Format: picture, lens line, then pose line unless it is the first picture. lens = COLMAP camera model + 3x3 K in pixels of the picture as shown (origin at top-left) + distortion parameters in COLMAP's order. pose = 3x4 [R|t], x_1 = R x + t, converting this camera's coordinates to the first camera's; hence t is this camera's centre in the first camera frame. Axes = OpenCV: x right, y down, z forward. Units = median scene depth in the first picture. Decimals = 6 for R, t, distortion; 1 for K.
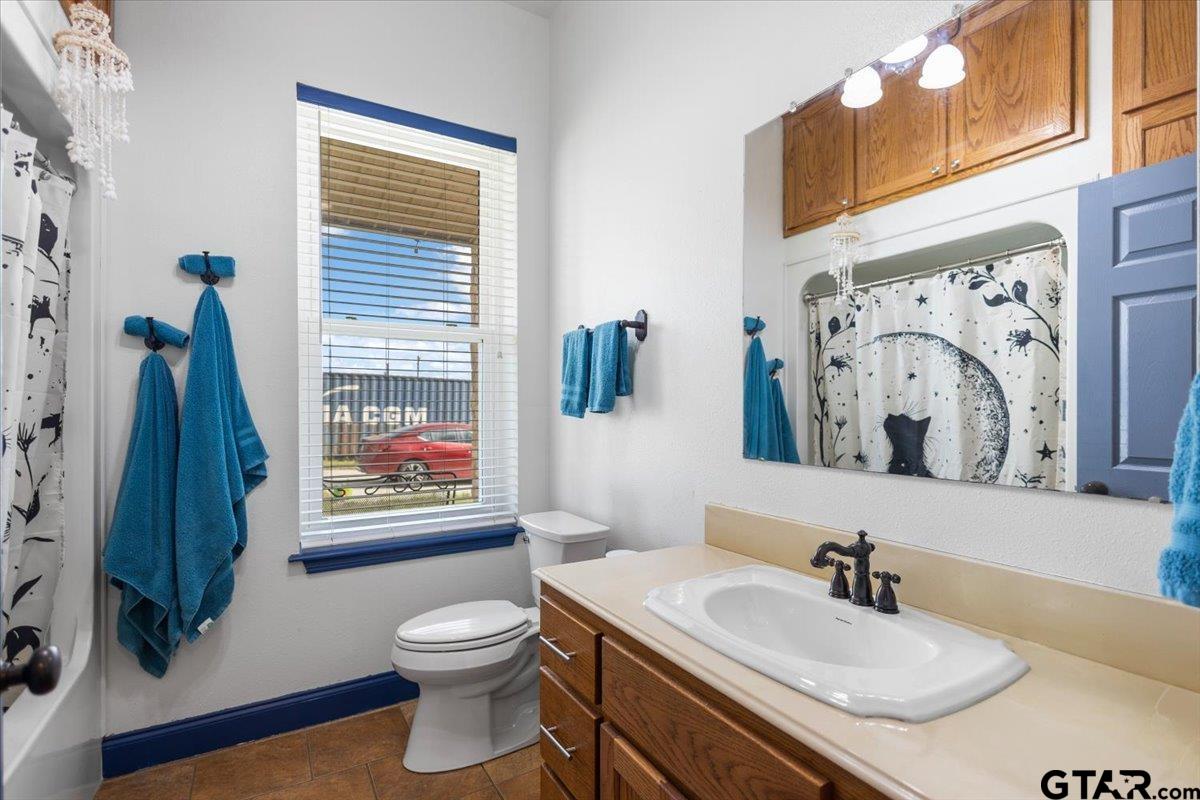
lens RADIAL K [[572.6, 0, 602.1], [0, 572.6, 407.8], [0, 0, 1]] dist [0.008754, -0.001219]
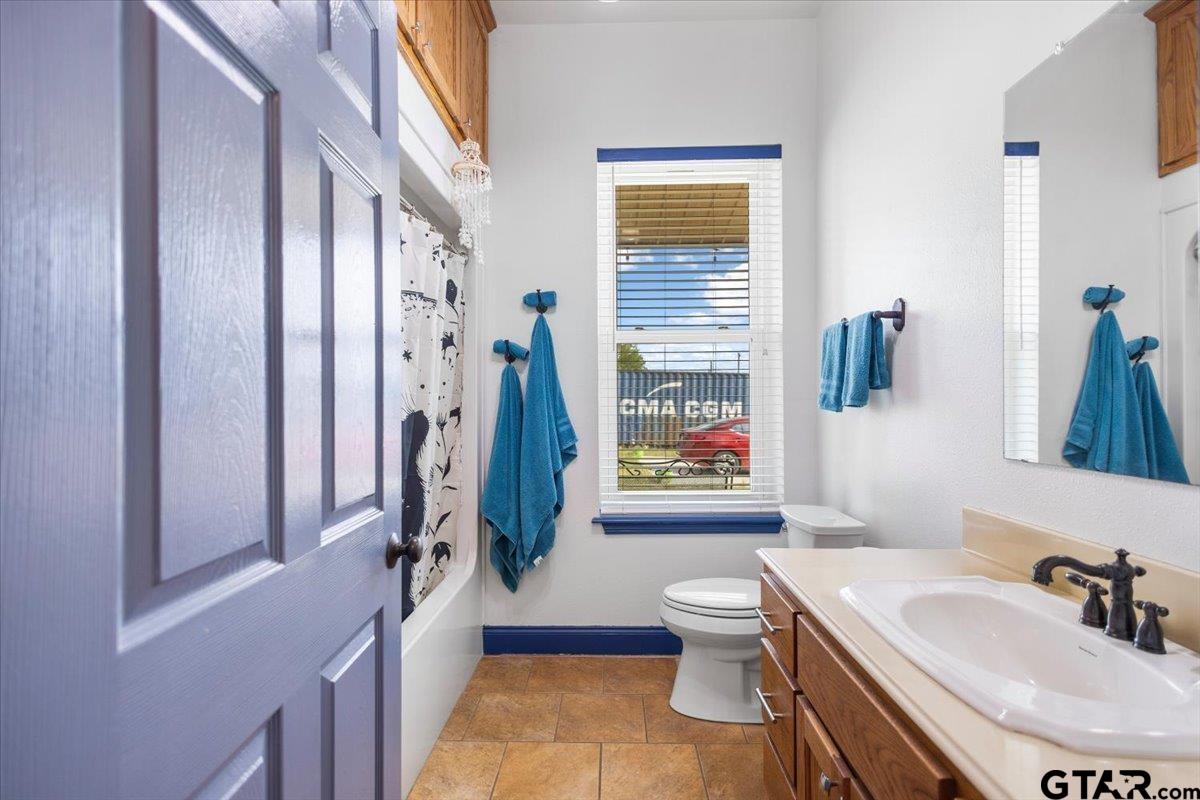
lens RADIAL K [[561.8, 0, 600.0], [0, 561.8, 400.0], [0, 0, 1]] dist [0.008260, -0.000297]
pose [[0.843951, -0.005711, -0.536391, 0.153007], [0.003746, 0.999982, -0.004754, -0.000116], [0.536408, 0.002003, 0.843956, -0.055471]]
